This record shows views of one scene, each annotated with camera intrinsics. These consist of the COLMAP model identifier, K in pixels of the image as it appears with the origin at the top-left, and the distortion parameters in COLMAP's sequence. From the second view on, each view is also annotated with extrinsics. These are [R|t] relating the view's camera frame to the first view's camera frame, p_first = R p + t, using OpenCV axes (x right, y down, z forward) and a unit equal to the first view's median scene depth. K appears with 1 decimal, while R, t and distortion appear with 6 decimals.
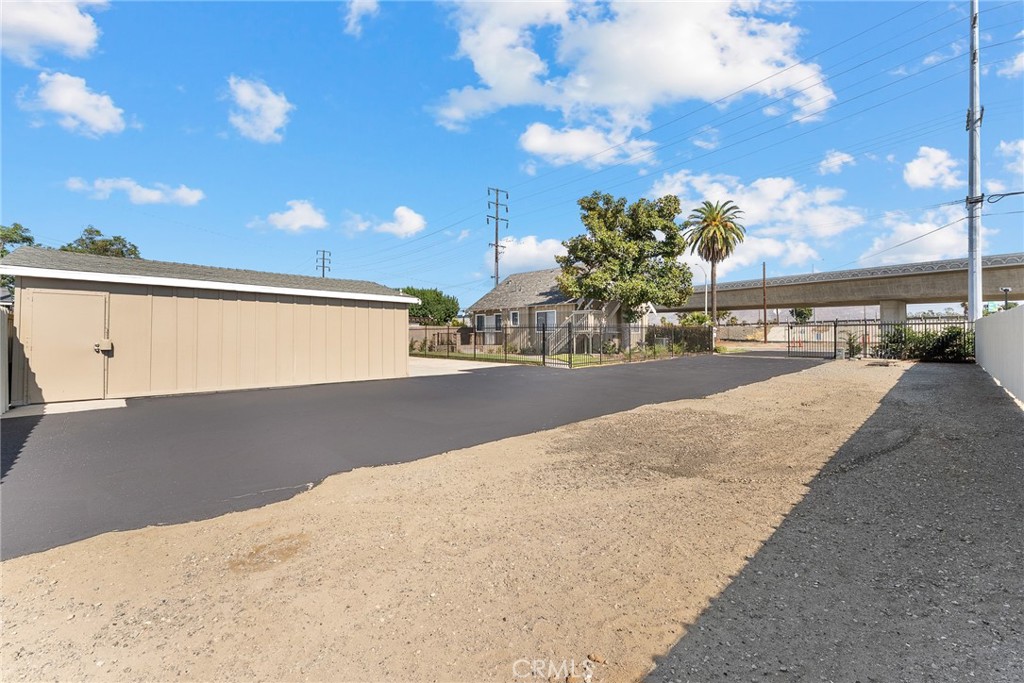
lens RADIAL K [[415.8, 0, 511.5], [0, 415.8, 328.6], [0, 0, 1]] dist [0.000805, 0.000142]
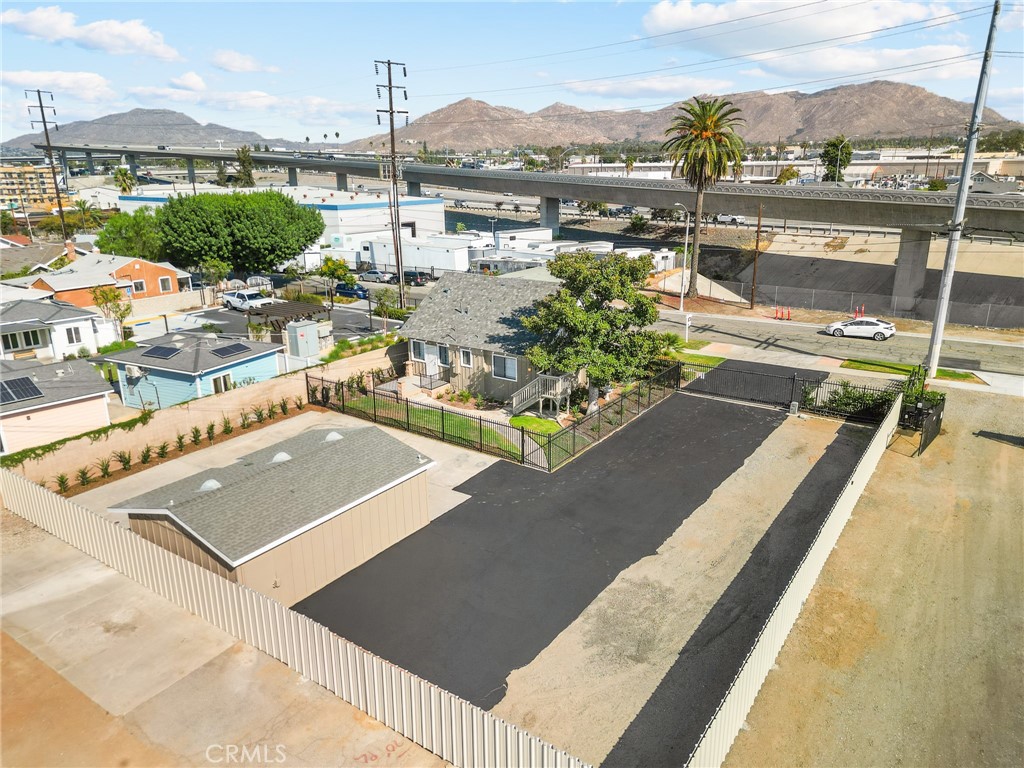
lens RADIAL K [[718.1, 0, 512.0], [0, 718.1, 384.0], [0, 0, 1]] dist [-0.009472, -0.005205]
pose [[0.981231, -0.076833, 0.176869, -0.149088], [0.017620, 0.949081, 0.314540, -0.386999], [-0.192030, -0.305520, 0.932621, -0.360391]]
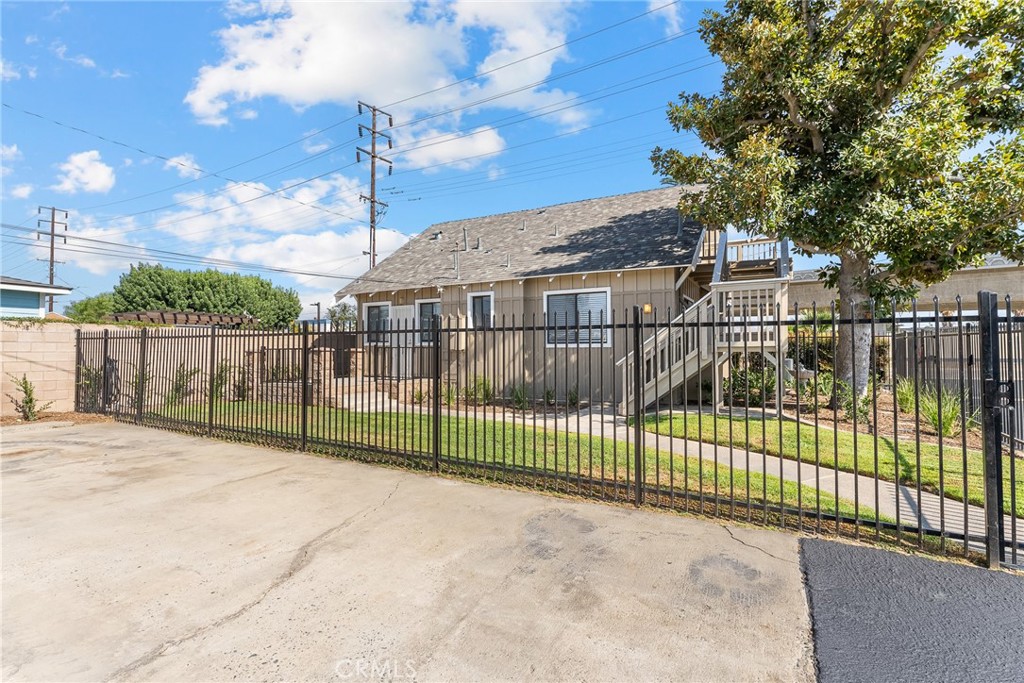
lens RADIAL K [[483.1, 0, 512.0], [0, 483.1, 341.5], [0, 0, 1]] dist [-0.000526, -0.000156]
pose [[0.956055, 0.002288, 0.293179, -0.087443], [-0.002780, 0.999995, 0.001261, 0.003603], [-0.293175, -0.002021, 0.956057, 0.505885]]
